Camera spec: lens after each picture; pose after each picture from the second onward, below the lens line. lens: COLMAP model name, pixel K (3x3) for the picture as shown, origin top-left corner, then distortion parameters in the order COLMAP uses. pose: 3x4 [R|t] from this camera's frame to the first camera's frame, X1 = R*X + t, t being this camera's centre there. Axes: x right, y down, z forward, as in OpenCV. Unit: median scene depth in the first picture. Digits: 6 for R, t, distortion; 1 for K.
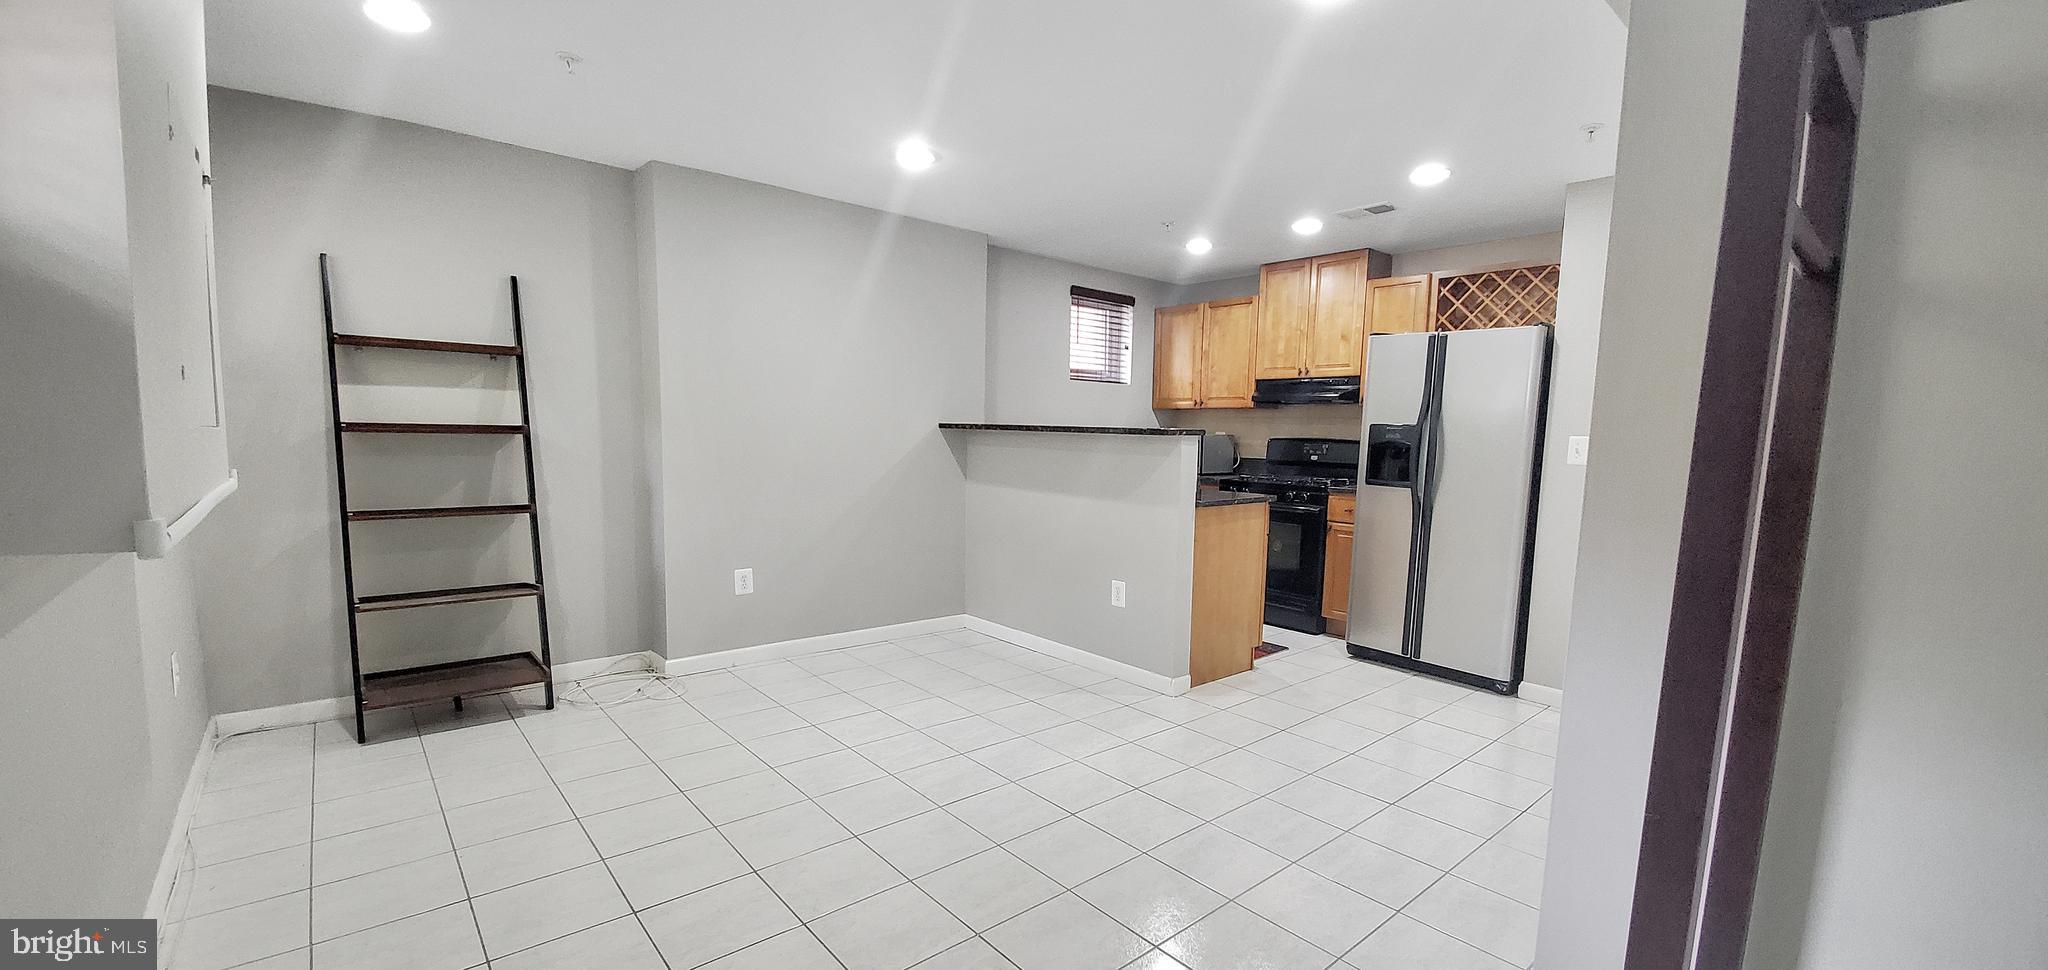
lens RADIAL K [[811.5, 0, 1033.5], [0, 811.5, 519.3], [0, 0, 1]] dist [0.001183, -0.000076]
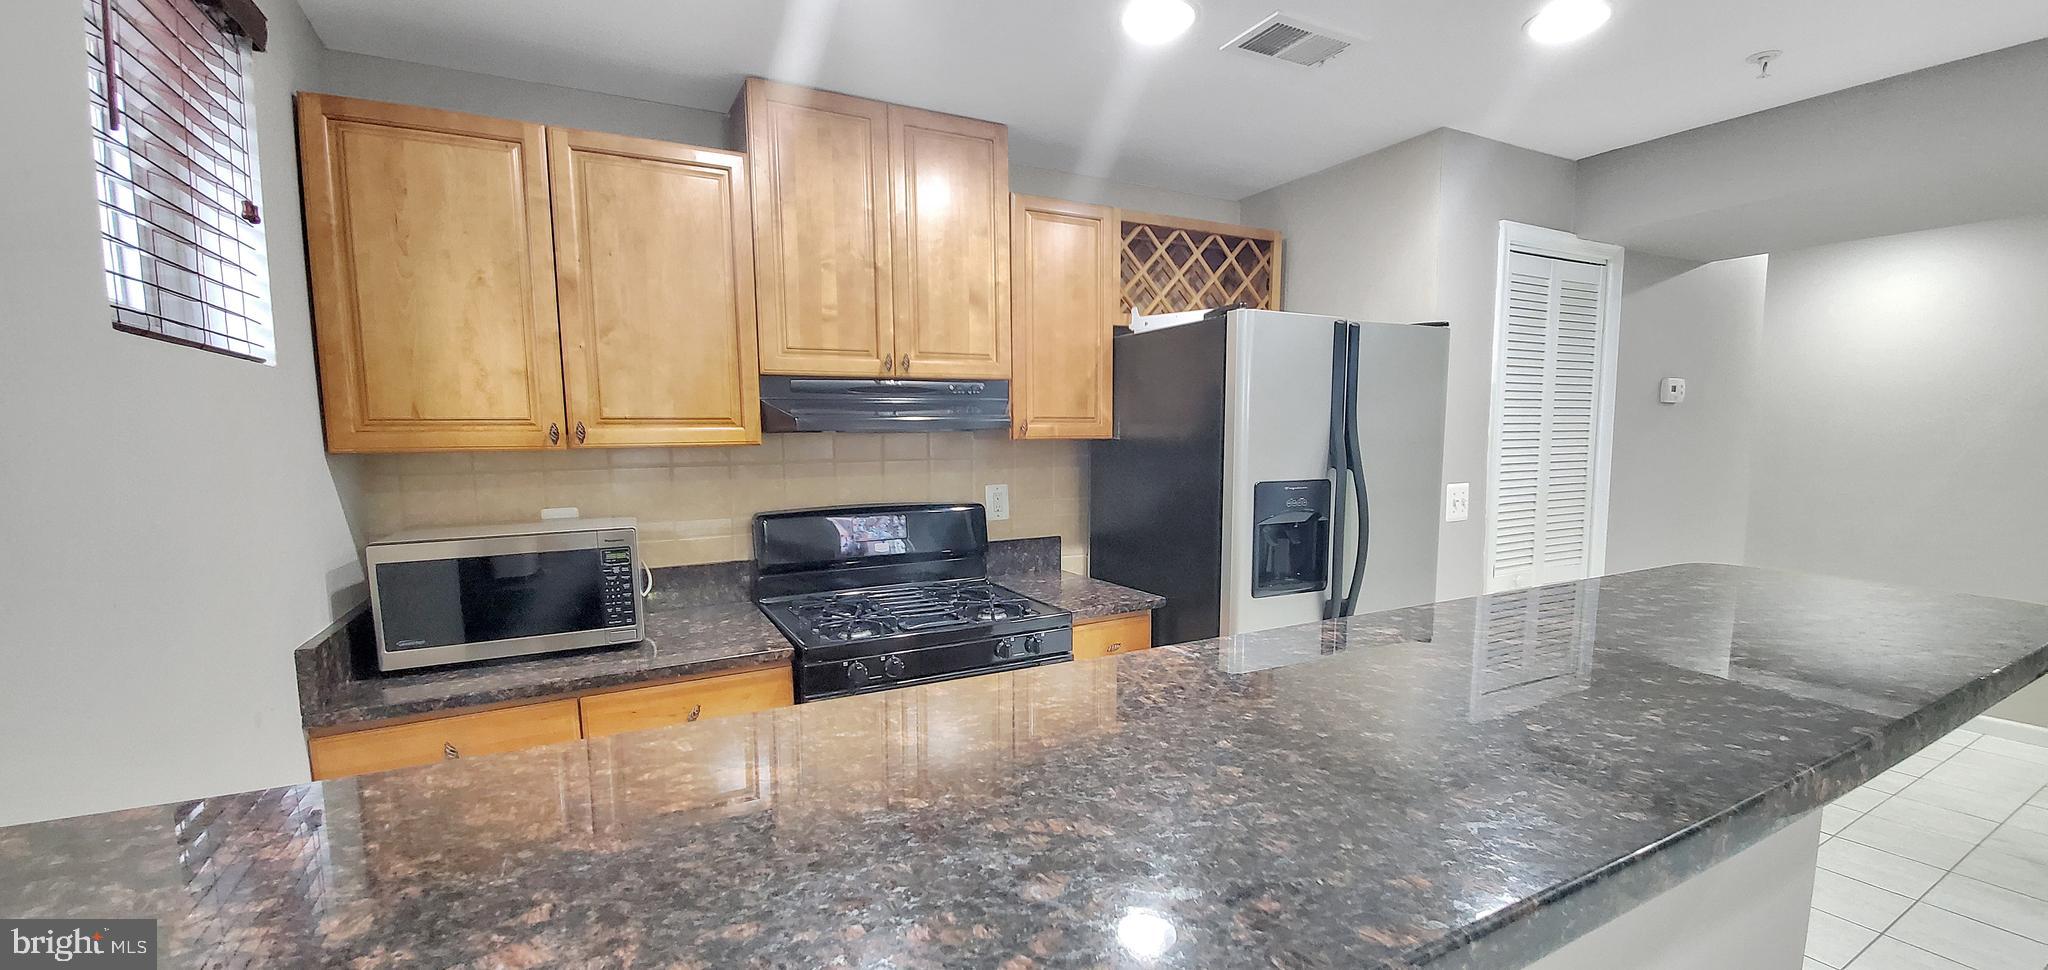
lens RADIAL K [[811.5, 0, 1033.5], [0, 811.5, 519.3], [0, 0, 1]] dist [0.001183, -0.000076]
pose [[0.216127, -0.131186, 0.967512, -0.091437], [0.123389, 0.986657, 0.106219, -0.130619], [-0.968537, 0.096424, 0.229430, 0.802025]]
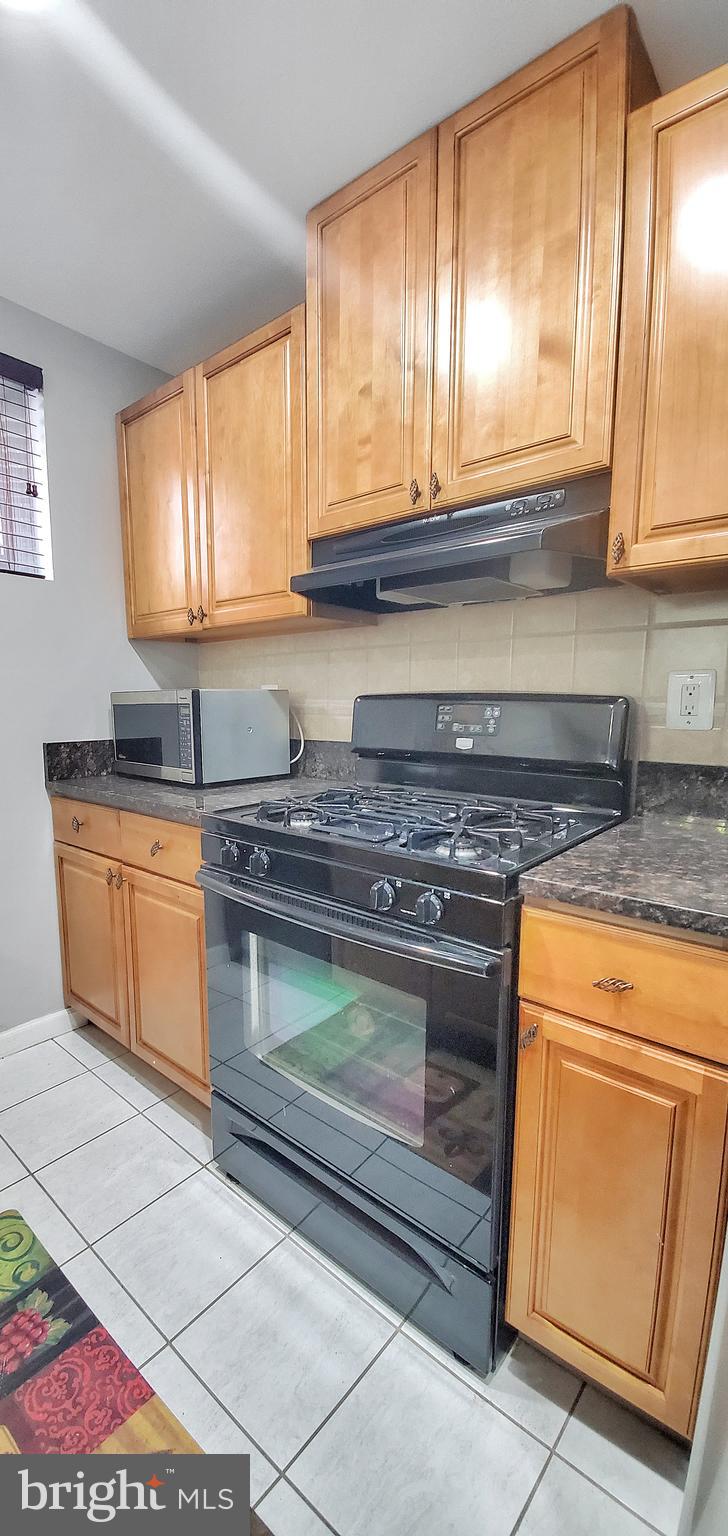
lens RADIAL K [[608.6, 0, 335.3], [0, 608.6, 791.7], [0, 0, 1]] dist [0.001183, -0.000076]
pose [[0.991673, -0.044817, 0.120731, 0.249853], [0.039316, 0.998094, 0.047567, -0.068573], [-0.122633, -0.042424, 0.991545, 0.721790]]
